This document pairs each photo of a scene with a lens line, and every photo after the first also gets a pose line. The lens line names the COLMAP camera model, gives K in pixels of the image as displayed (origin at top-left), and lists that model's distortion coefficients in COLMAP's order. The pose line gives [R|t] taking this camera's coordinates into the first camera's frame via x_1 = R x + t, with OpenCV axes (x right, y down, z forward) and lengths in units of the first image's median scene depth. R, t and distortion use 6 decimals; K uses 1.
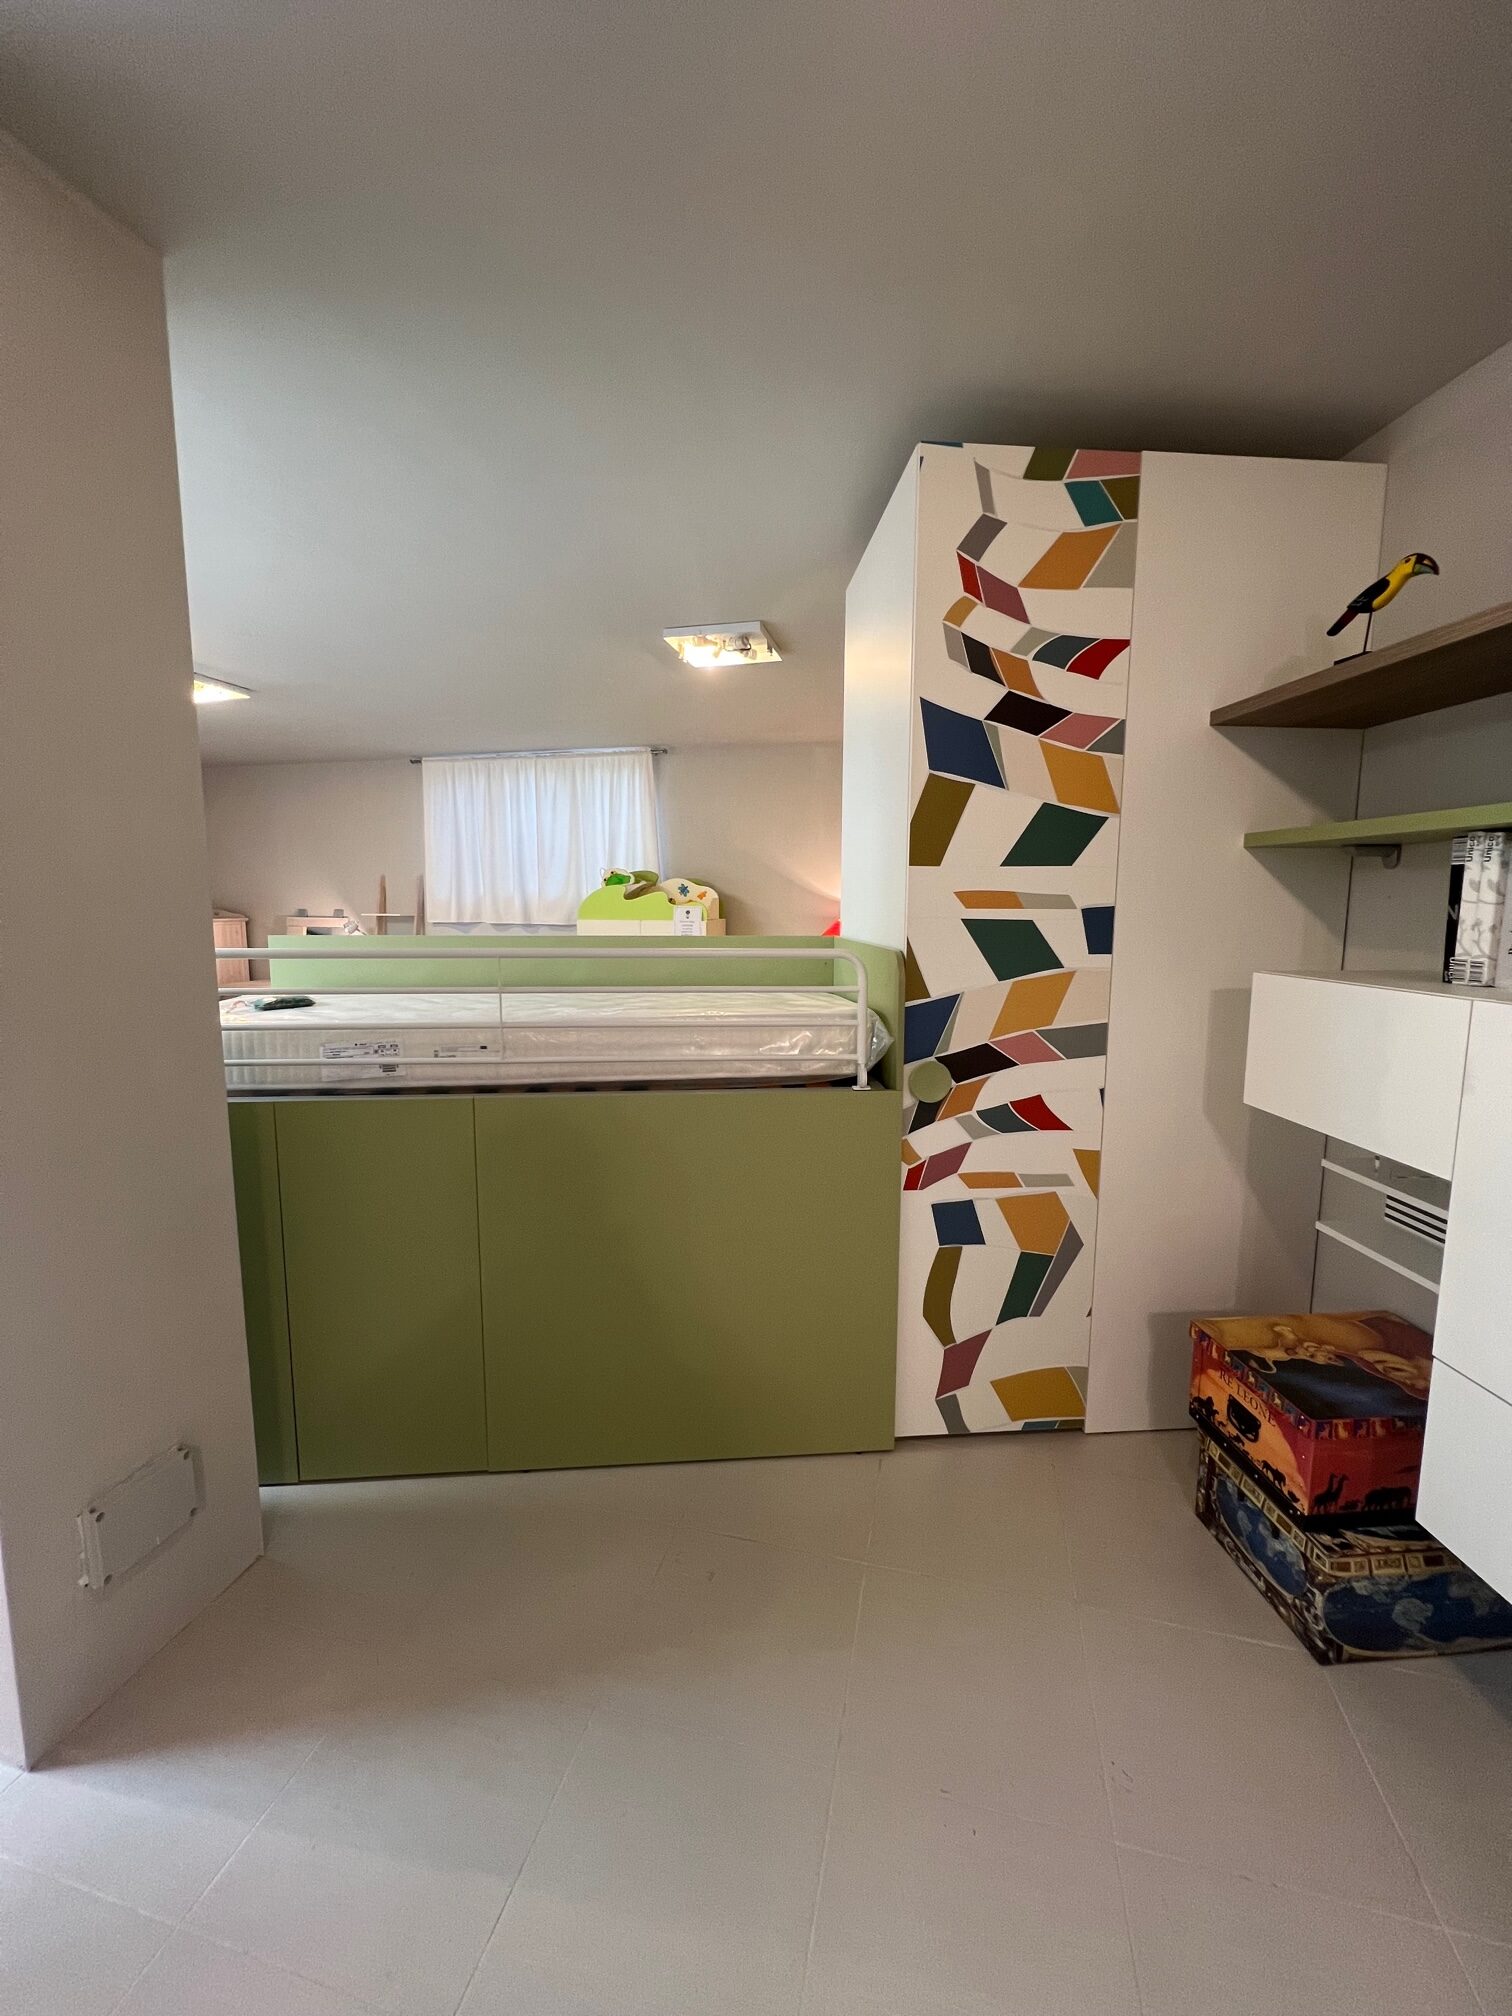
lens RADIAL K [[805.0, 0, 758.3], [0, 805.0, 999.7], [0, 0, 1]] dist [-0.001027, -0.000710]
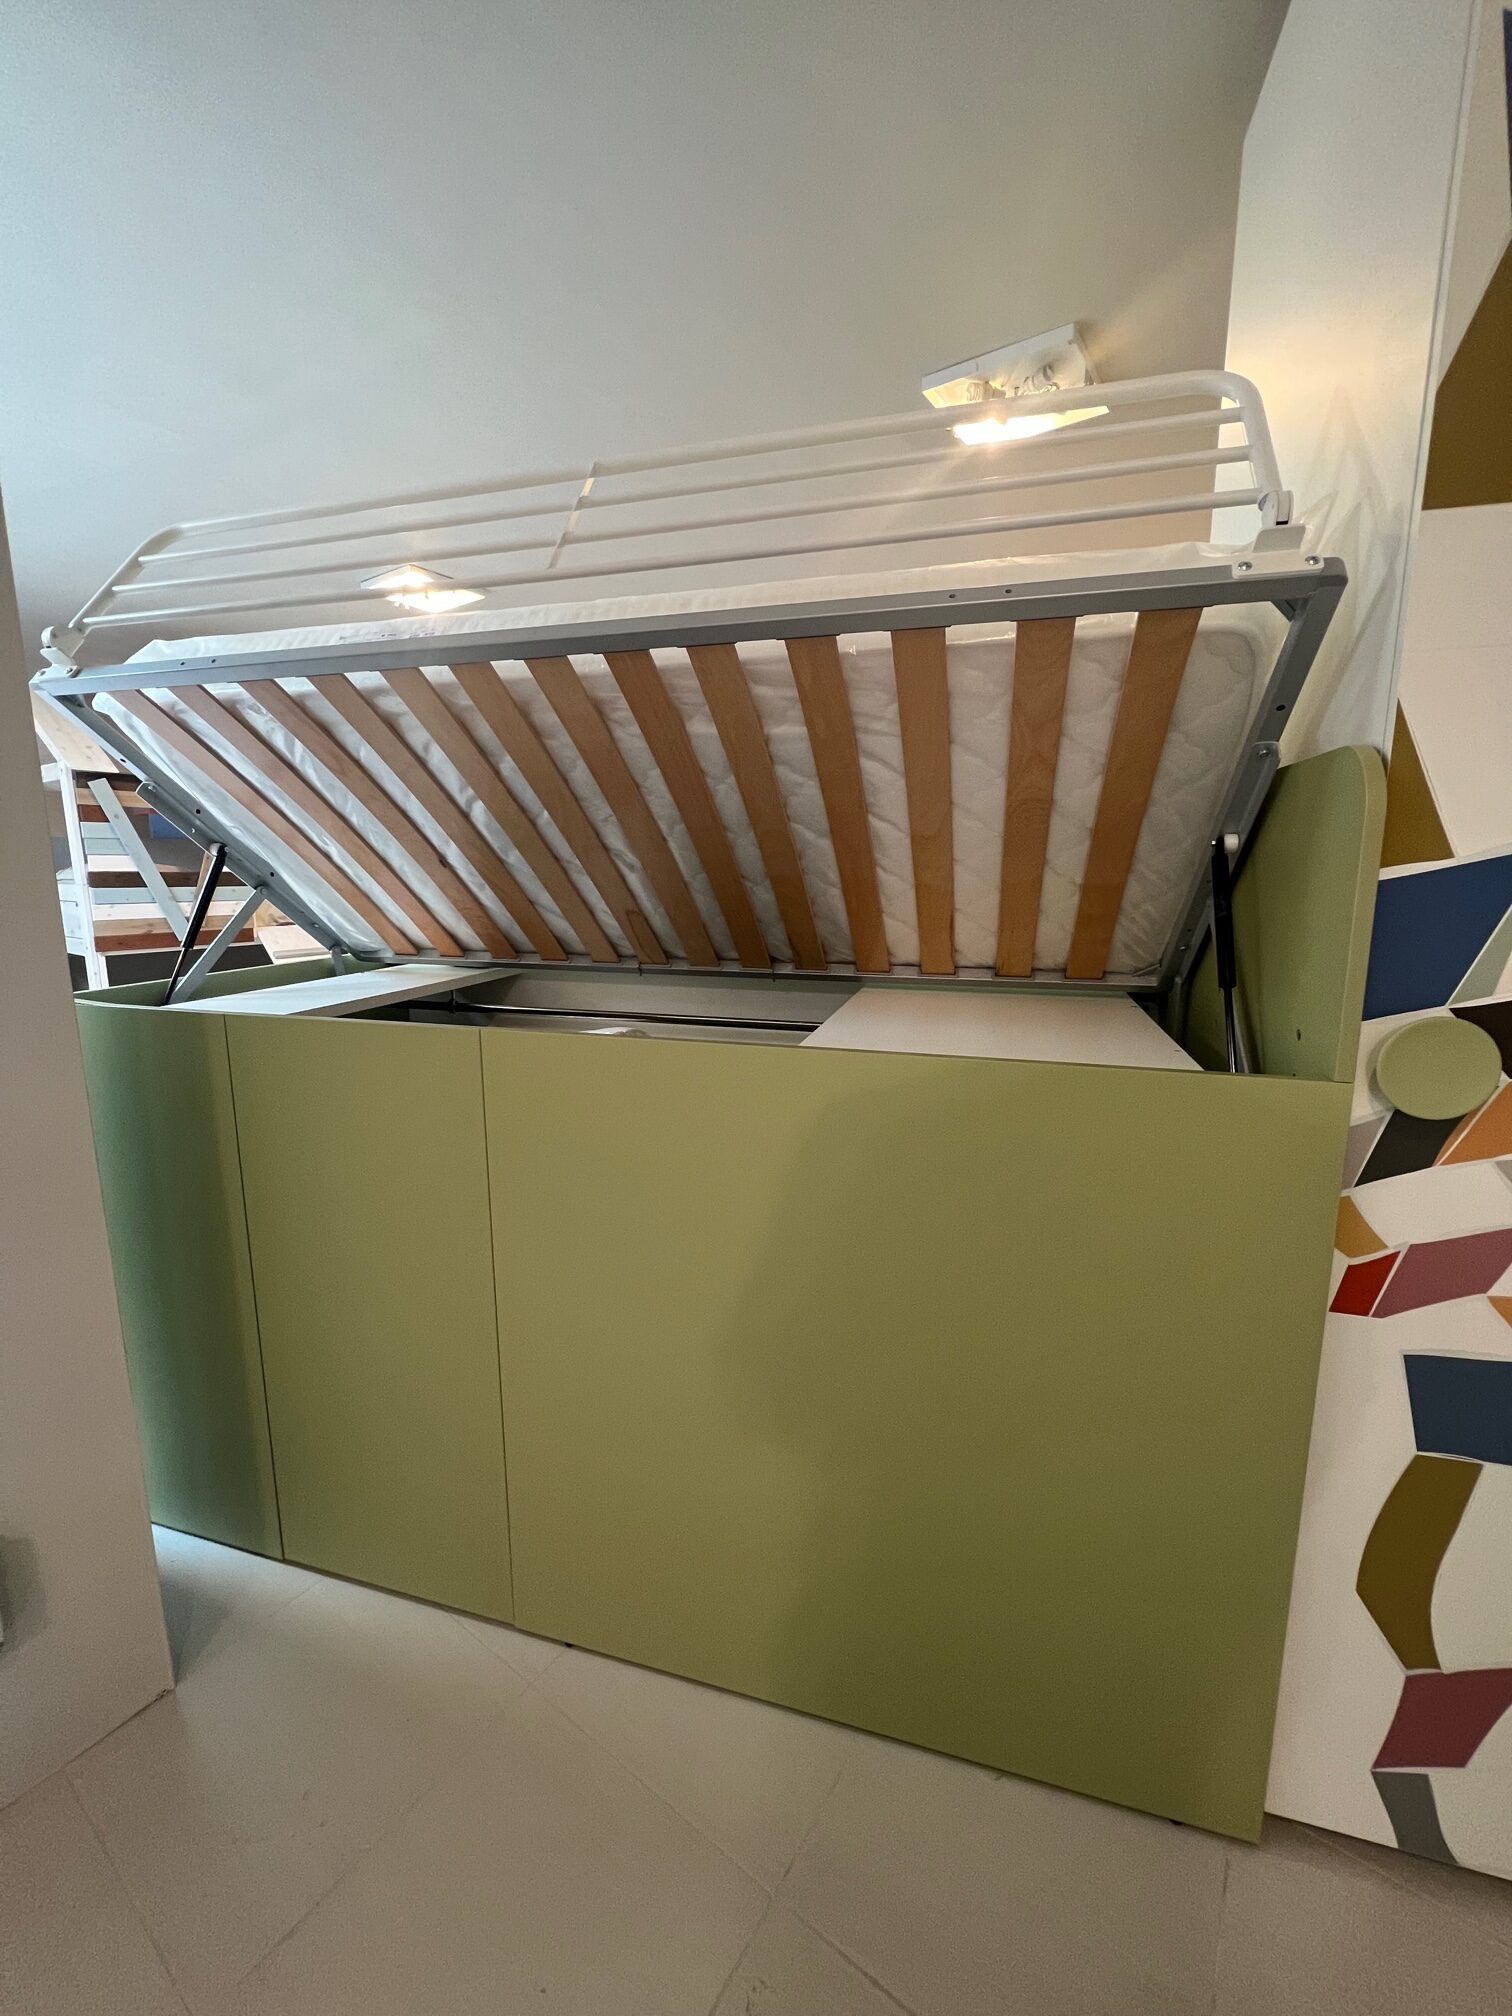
lens RADIAL K [[810.3, 0, 763.2], [0, 810.3, 991.9], [0, 0, 1]] dist [-0.002087, -0.000309]
pose [[0.935425, 0.053469, -0.349459, 0.038401], [-0.039006, 0.998071, 0.048298, 0.057498], [0.351367, -0.031548, 0.935706, 0.504653]]
